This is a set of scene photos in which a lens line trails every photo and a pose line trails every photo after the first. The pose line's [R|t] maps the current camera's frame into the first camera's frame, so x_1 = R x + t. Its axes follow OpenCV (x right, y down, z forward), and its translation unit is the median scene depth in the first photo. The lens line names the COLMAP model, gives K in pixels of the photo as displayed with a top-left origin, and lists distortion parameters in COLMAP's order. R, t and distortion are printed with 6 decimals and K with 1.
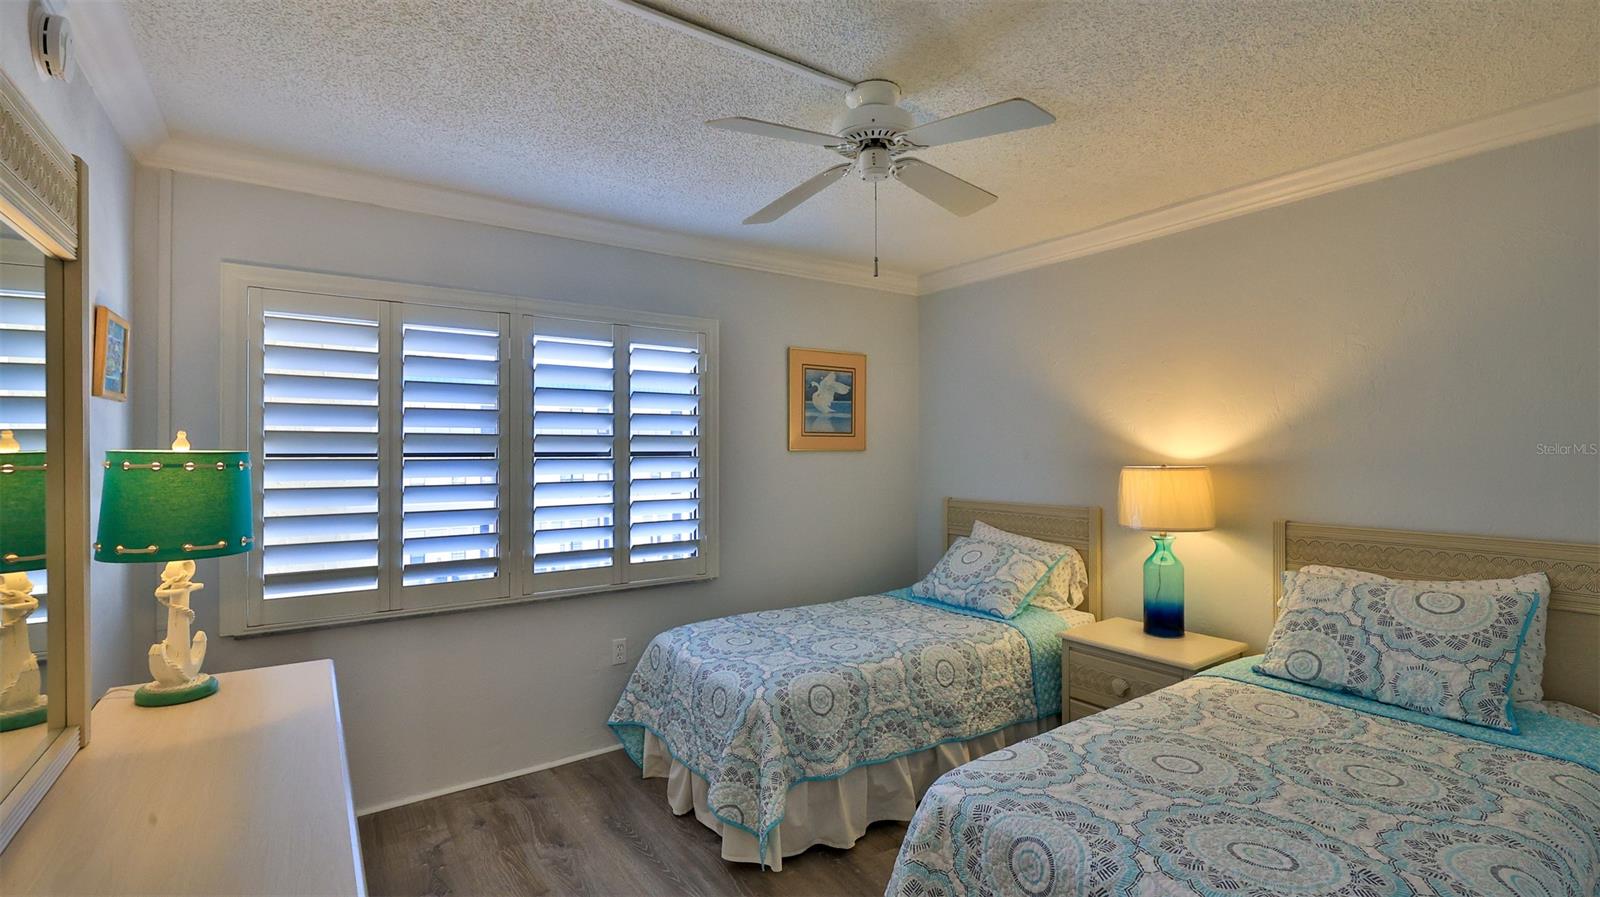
lens RADIAL K [[723.4, 0, 800.4], [0, 723.4, 447.6], [0, 0, 1]] dist [-0.001207, 0.000028]
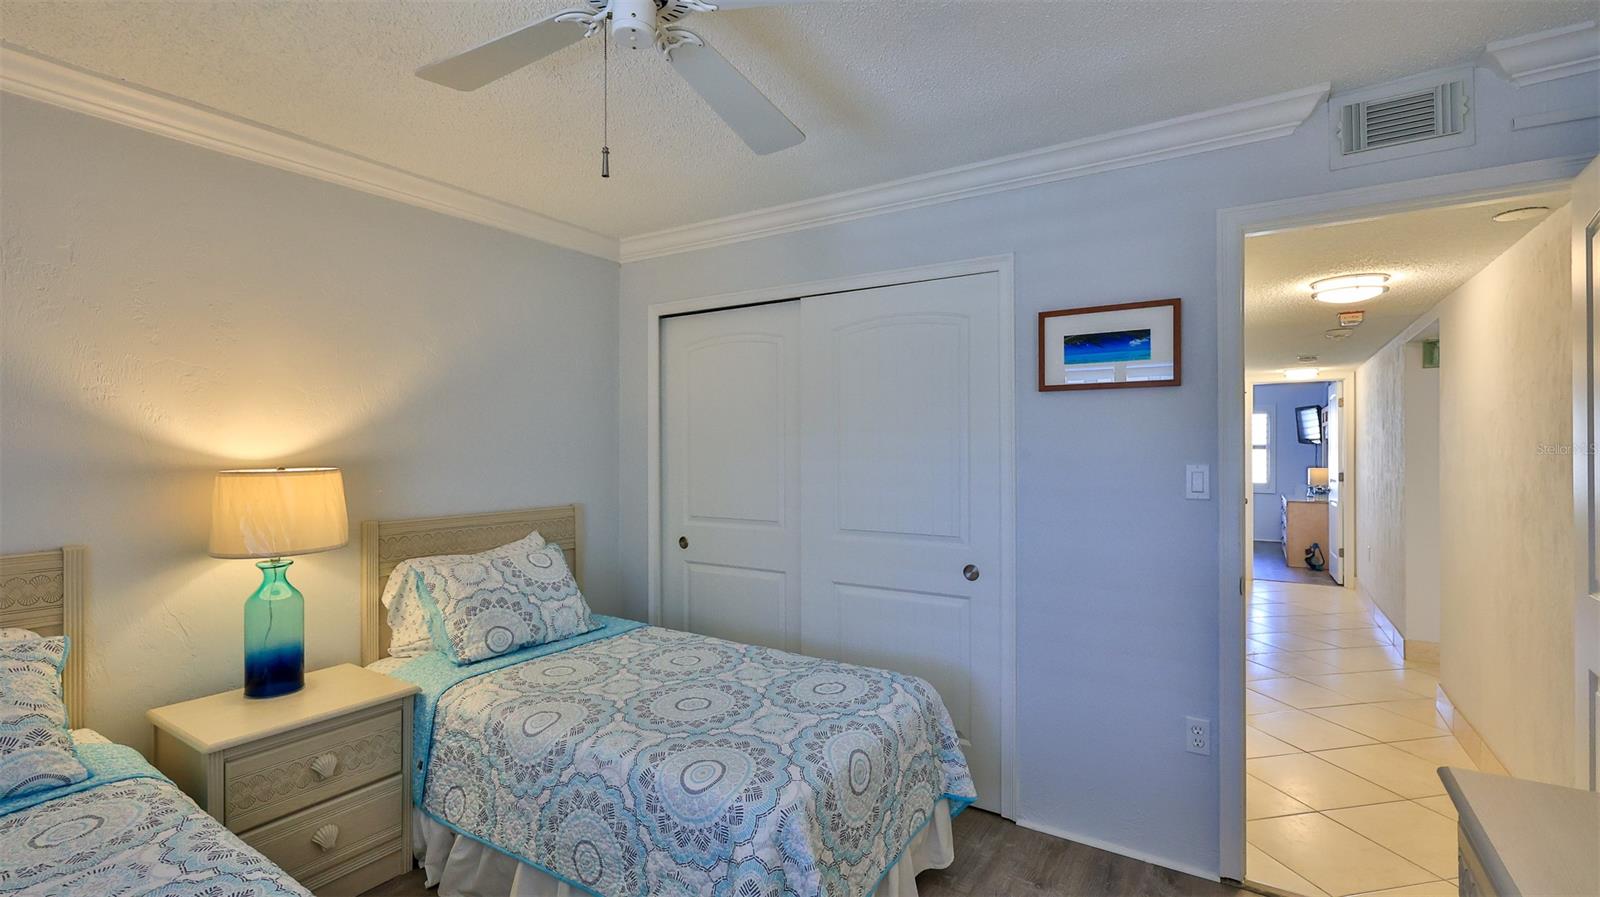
lens RADIAL K [[723.4, 0, 784.2], [0, 723.4, 446.3], [0, 0, 1]] dist [-0.001207, 0.000028]
pose [[-0.367680, 0.008195, 0.929916, -0.516540], [0.004526, 0.999965, -0.007023, 0.011819], [-0.929941, 0.001627, -0.367704, 1.012433]]
